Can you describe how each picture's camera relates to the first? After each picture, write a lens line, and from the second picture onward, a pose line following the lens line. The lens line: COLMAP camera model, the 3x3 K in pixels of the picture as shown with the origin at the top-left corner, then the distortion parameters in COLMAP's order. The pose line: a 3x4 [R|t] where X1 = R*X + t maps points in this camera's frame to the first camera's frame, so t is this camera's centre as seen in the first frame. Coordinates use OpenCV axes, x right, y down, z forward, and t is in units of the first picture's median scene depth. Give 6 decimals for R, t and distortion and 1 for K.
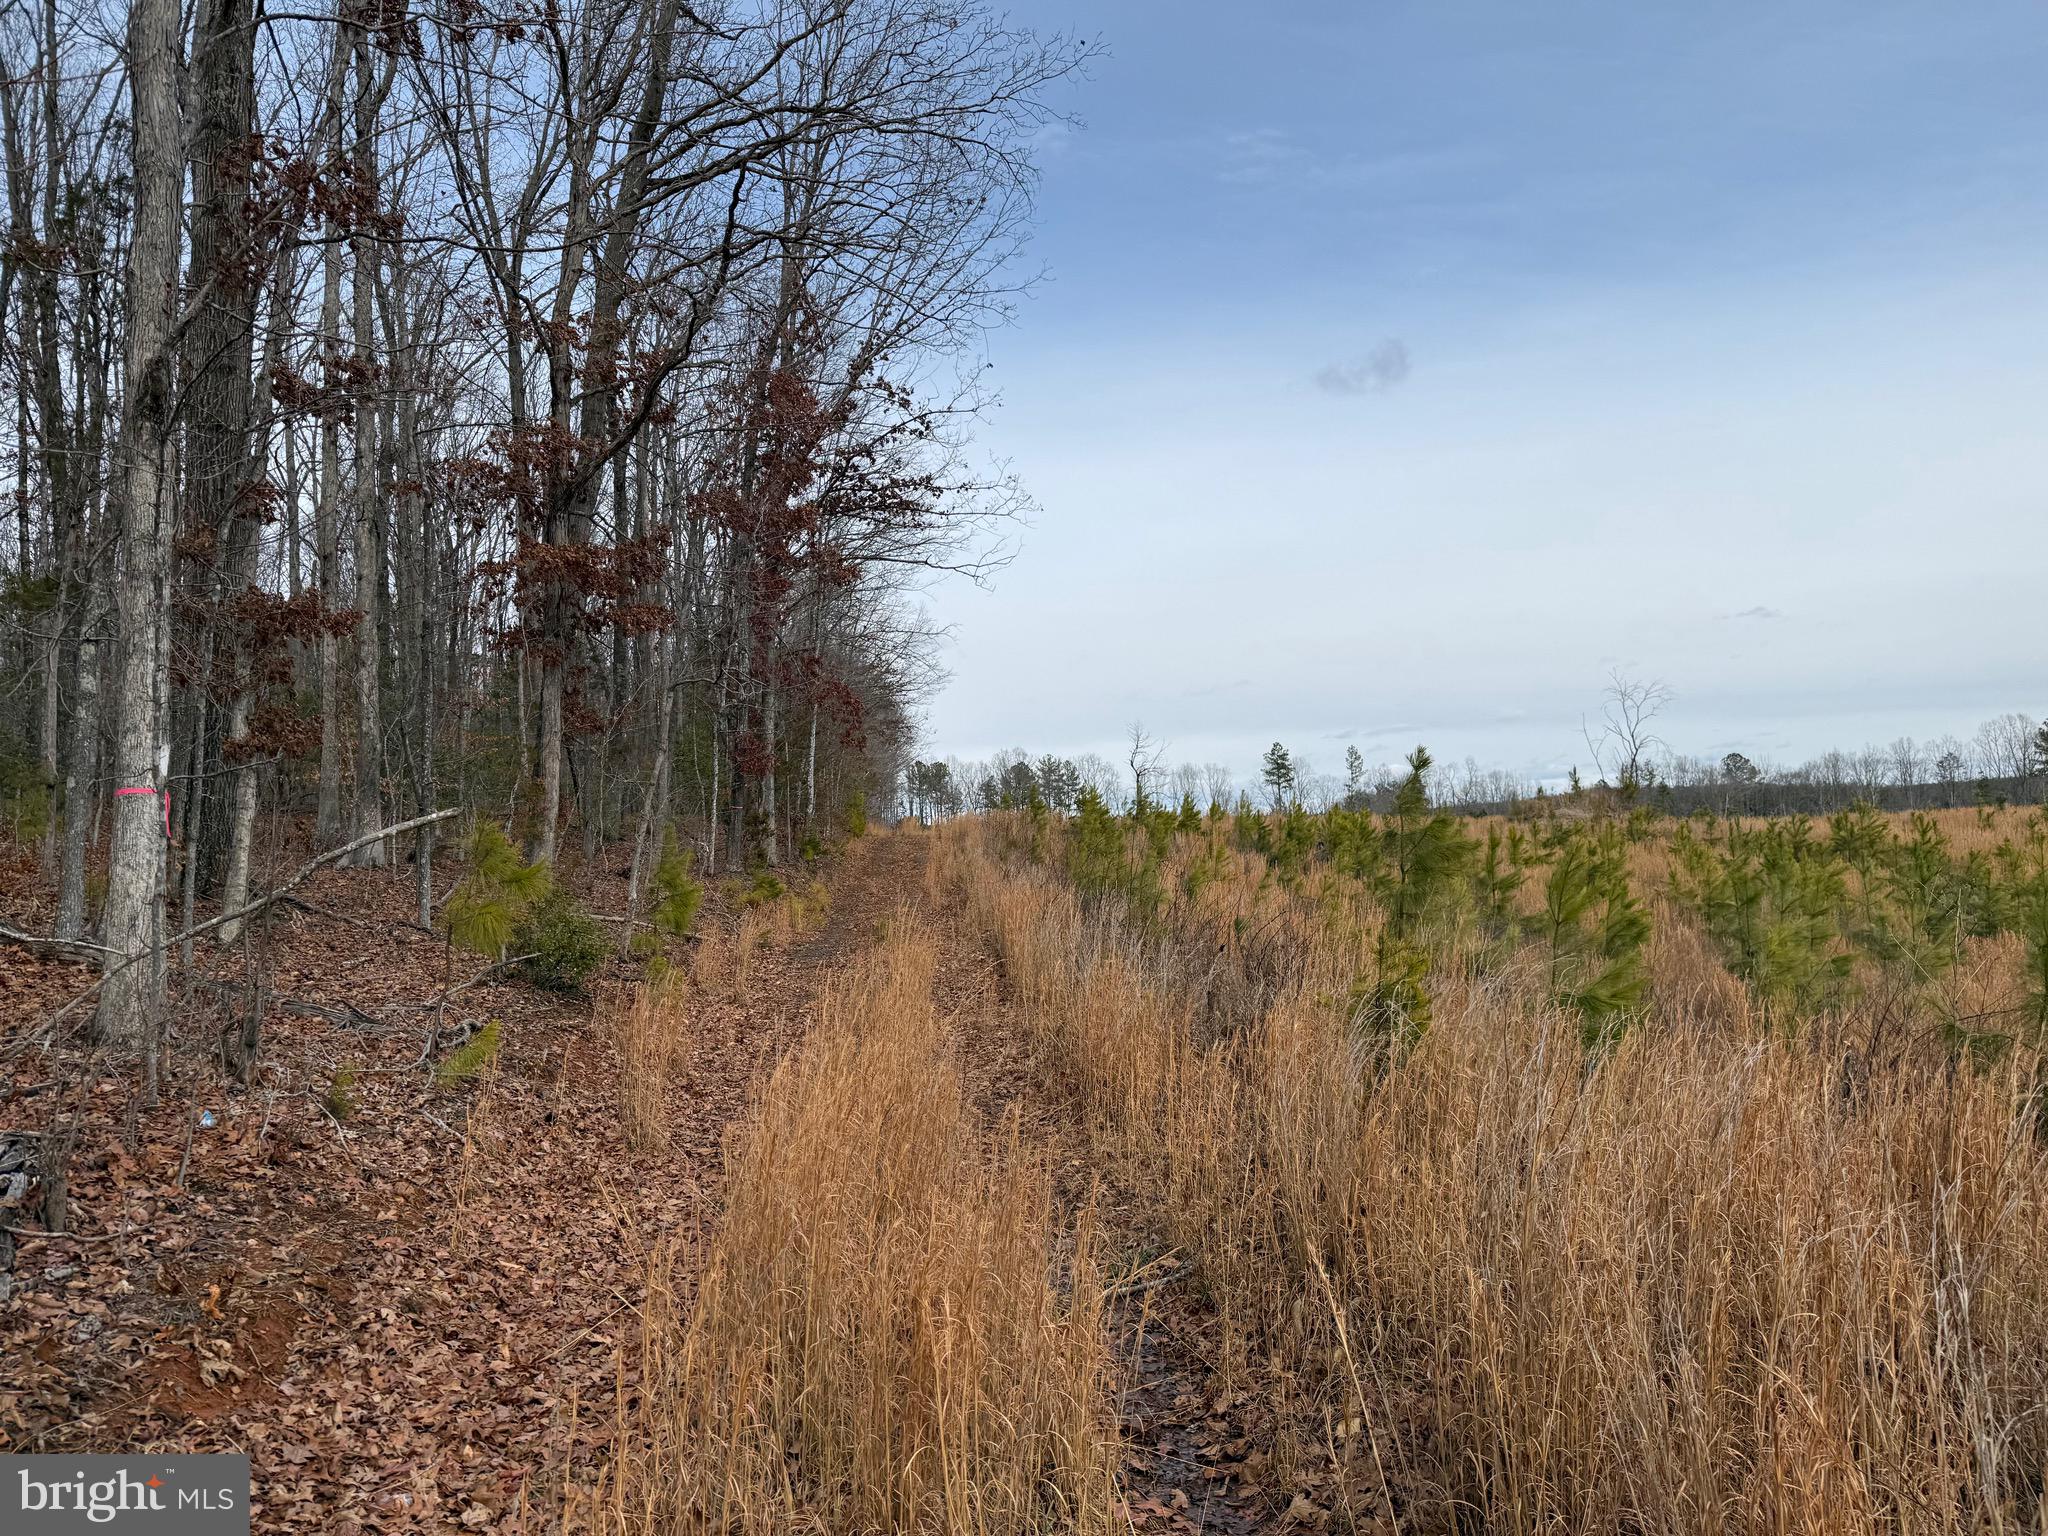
lens RADIAL K [[1414.0, 0, 977.3], [0, 1414.0, 775.5], [0, 0, 1]] dist [-0.006431, -0.032682]
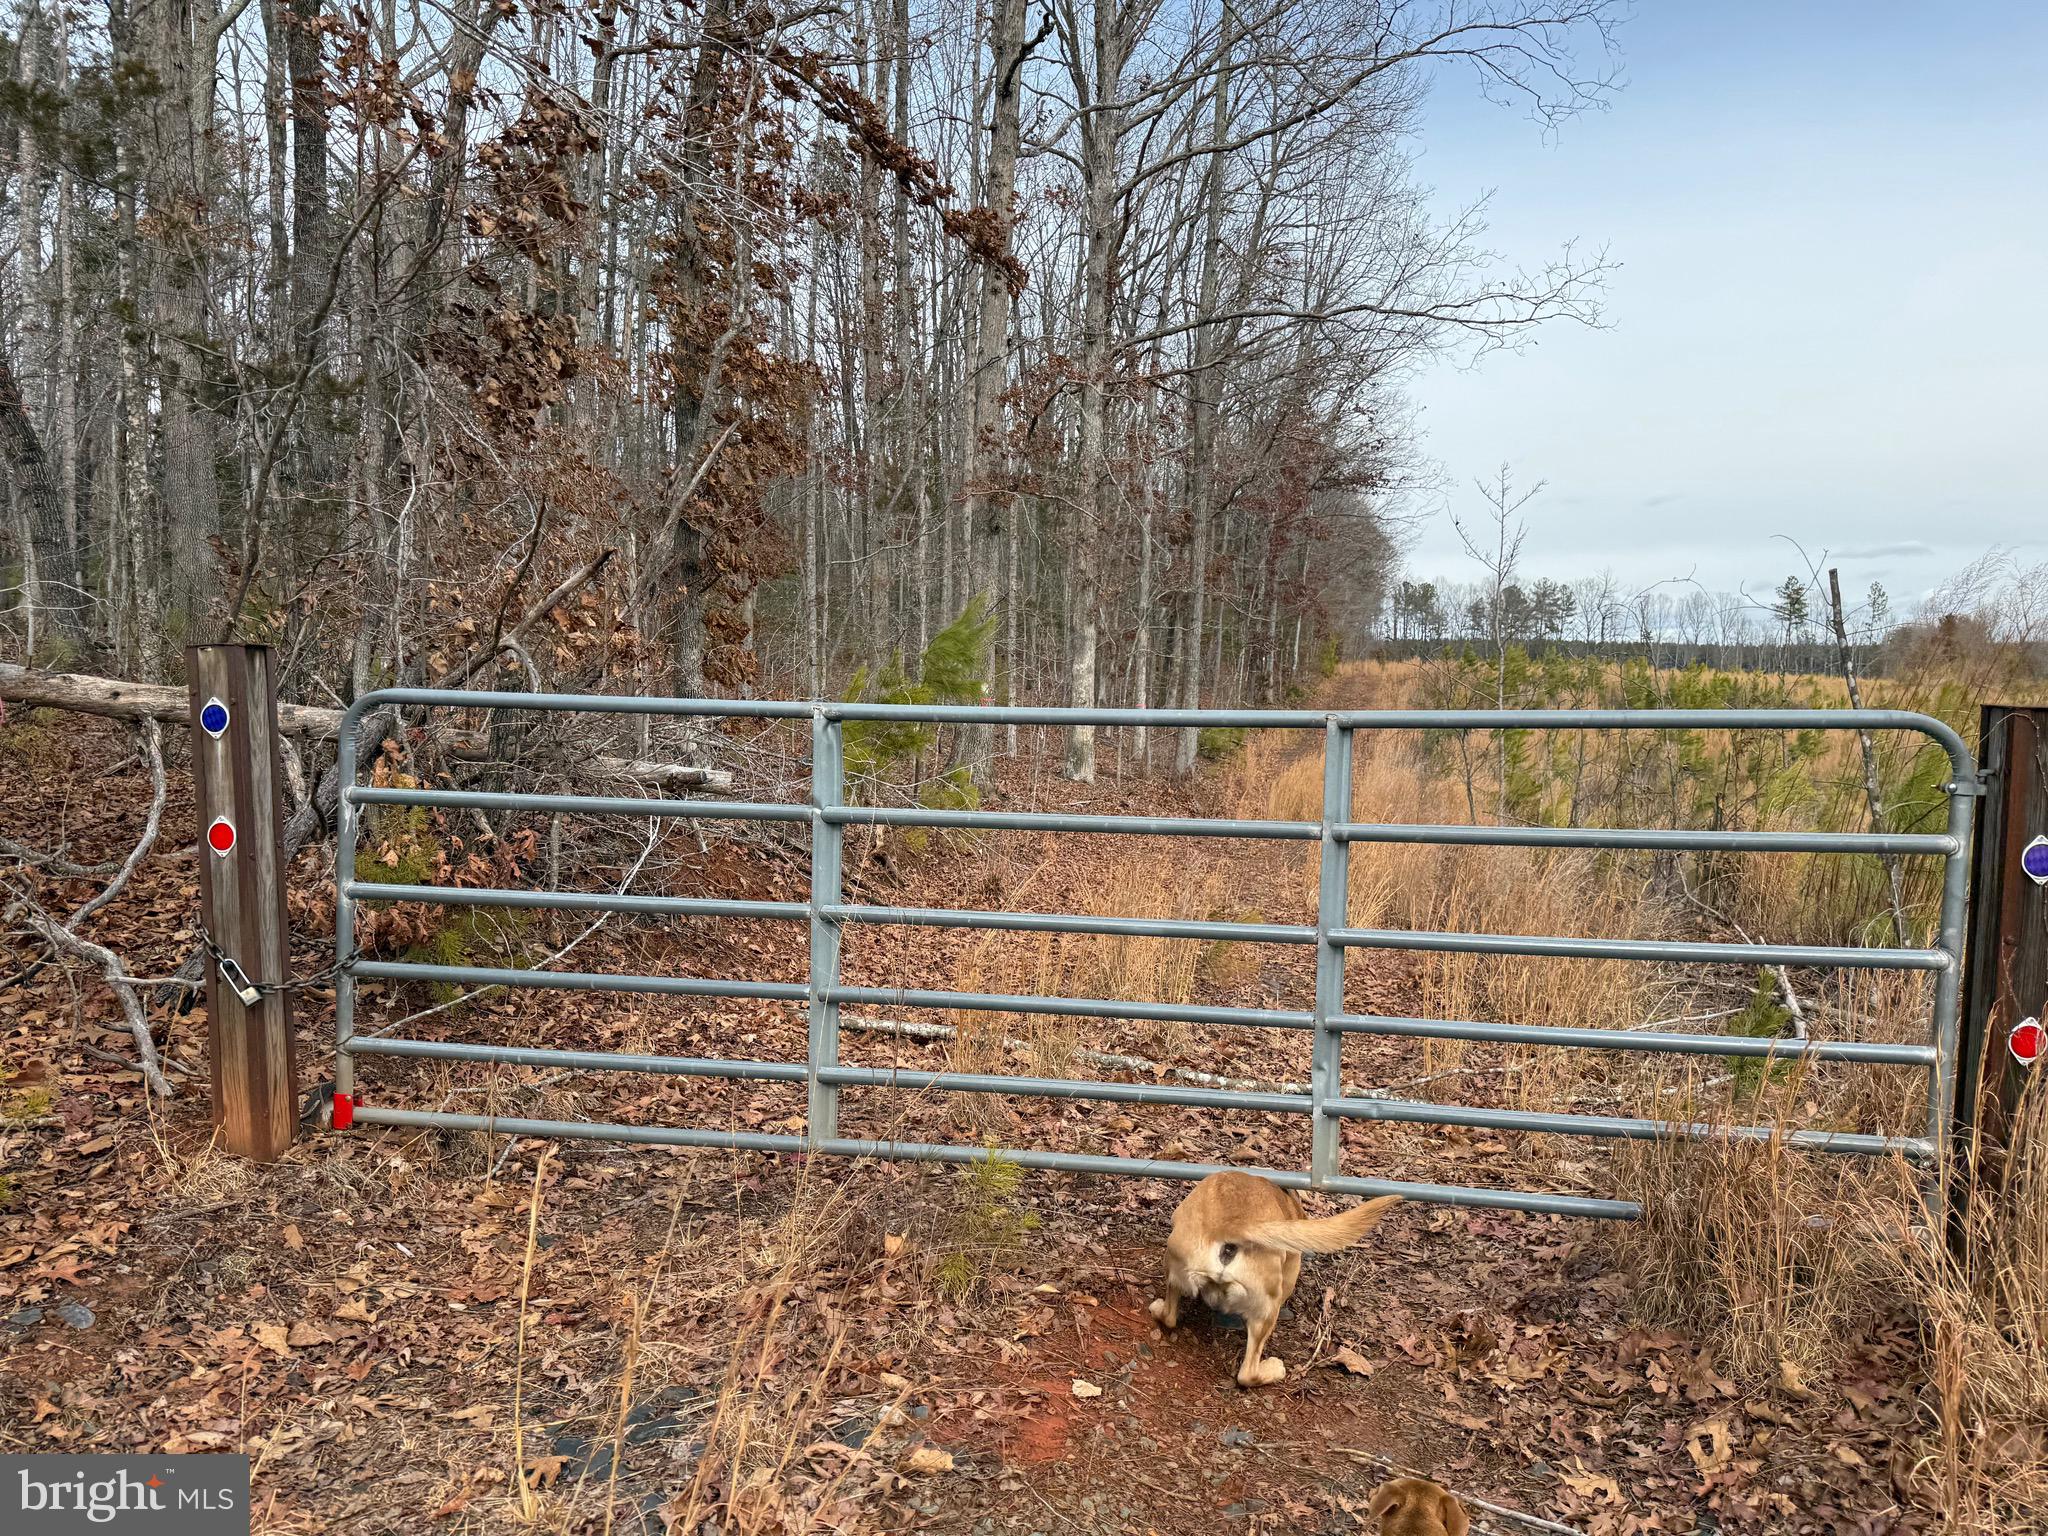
lens RADIAL K [[1427.1, 0, 1066.9], [0, 1427.1, 789.2], [0, 0, 1]] dist [0.187370, -0.278223]
pose [[0.961542, 0.075709, -0.264018, 0.135015], [-0.036550, 0.987980, 0.150197, -0.135483], [0.272216, -0.134771, 0.952752, -1.165725]]
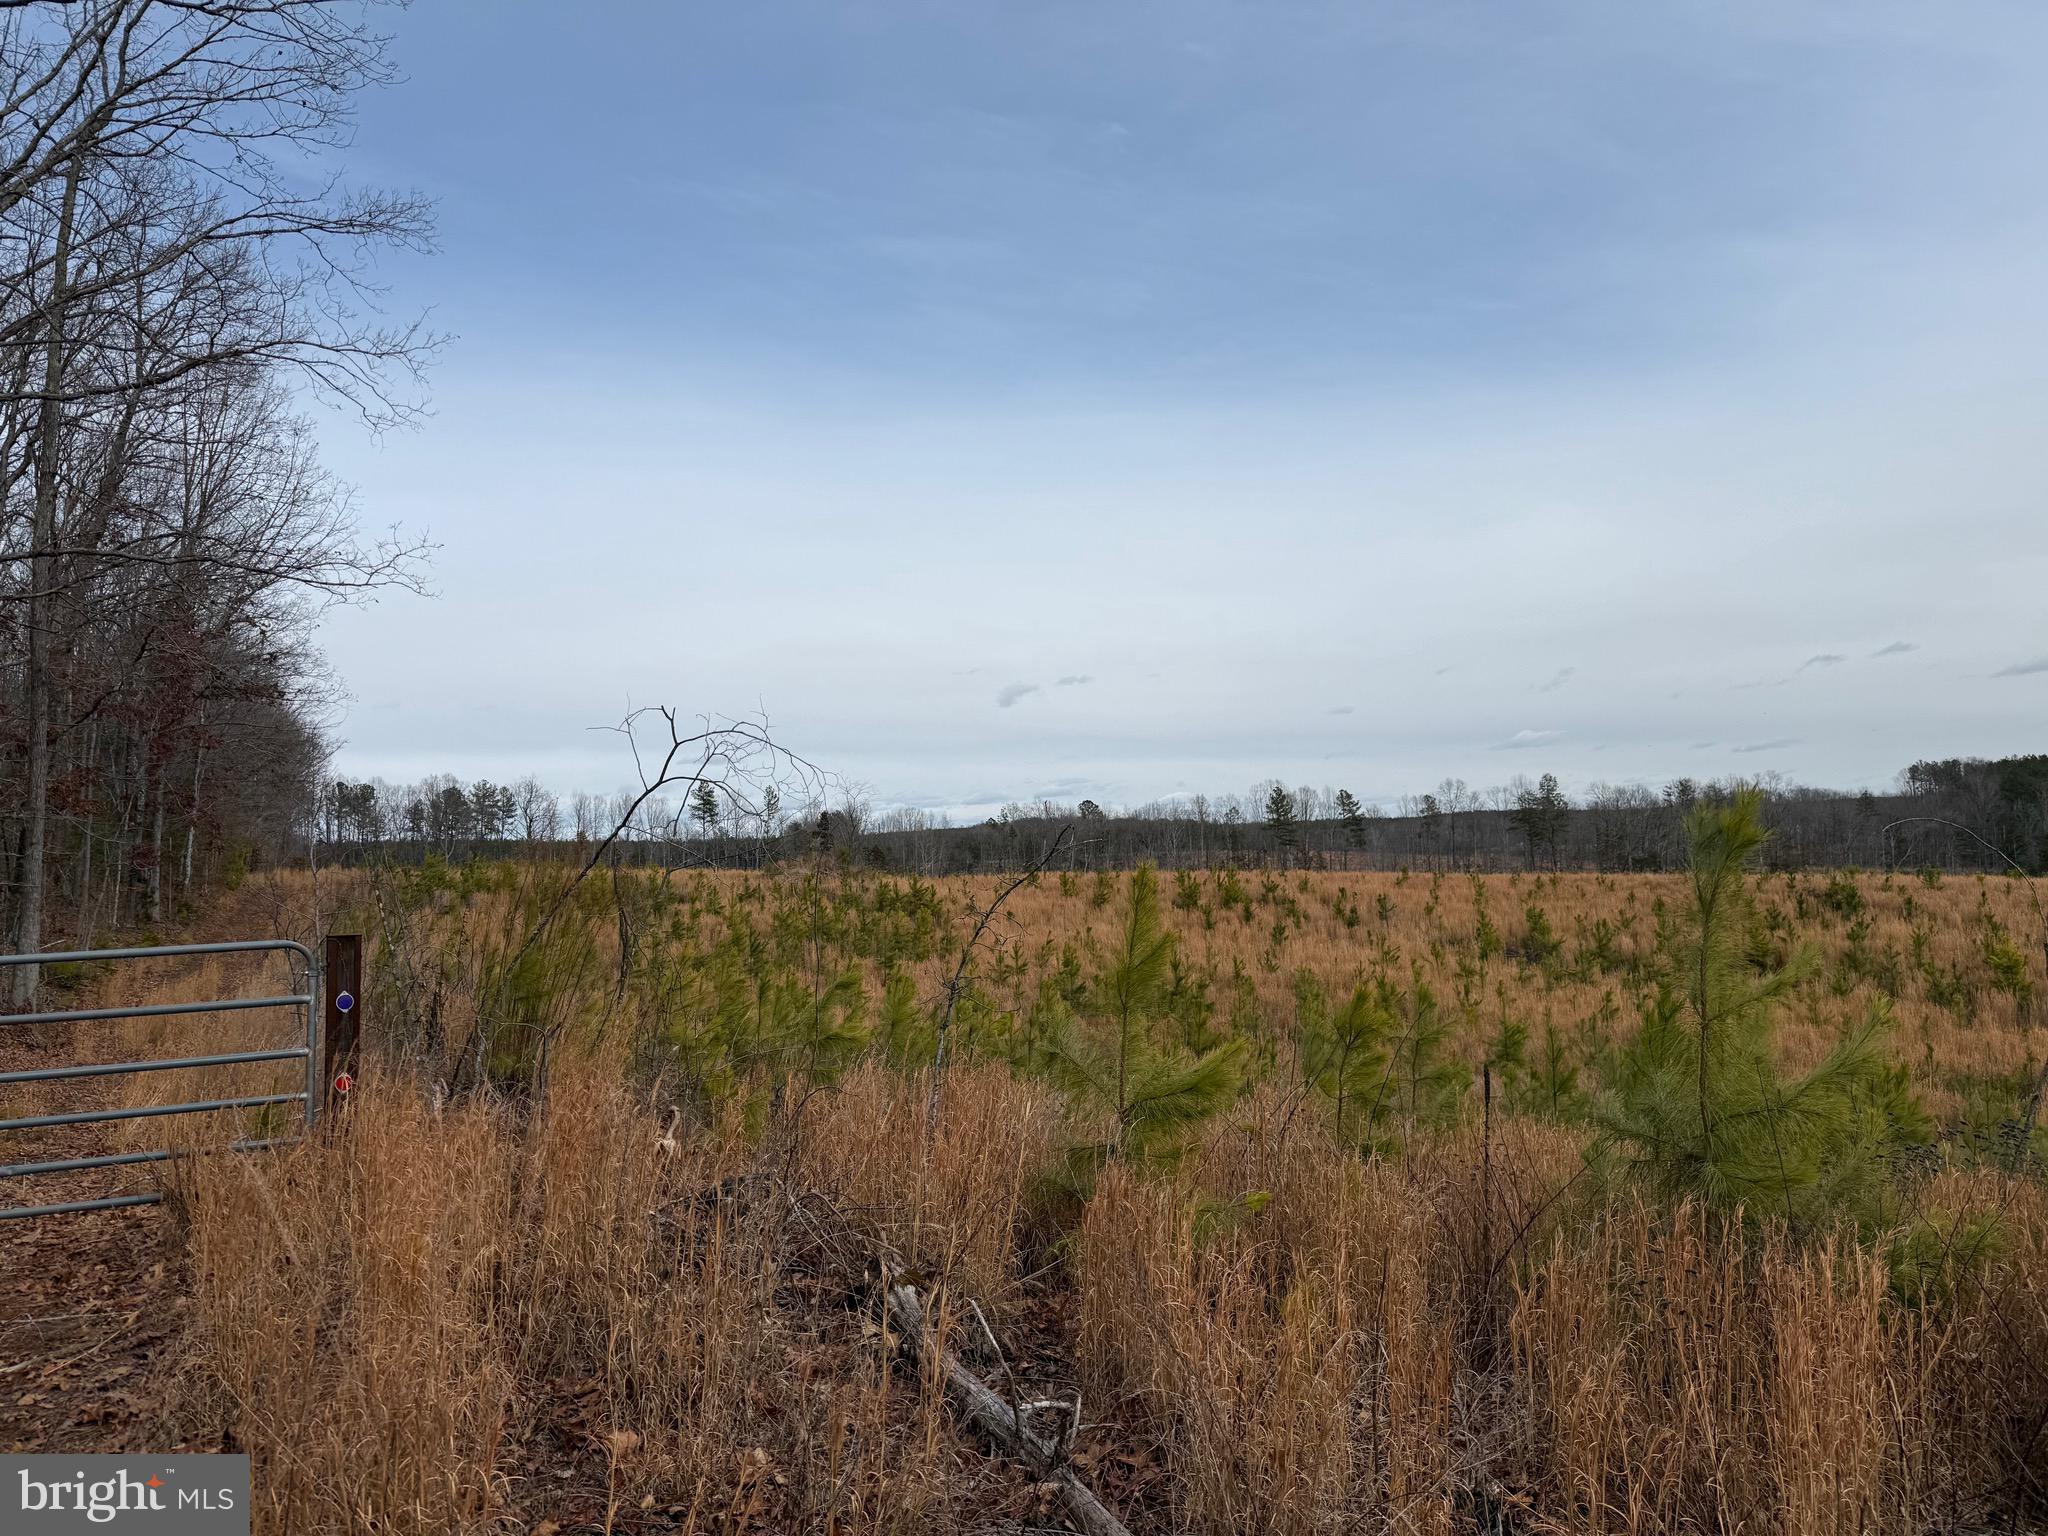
lens RADIAL K [[1455.1, 0, 1005.9], [0, 1455.1, 775.1], [0, 0, 1]] dist [0.038465, -0.037908]
pose [[0.930226, 0.037420, 0.365075, 0.210041], [-0.033175, 0.999289, -0.017896, -0.161295], [-0.365486, 0.004536, 0.930806, -1.374004]]
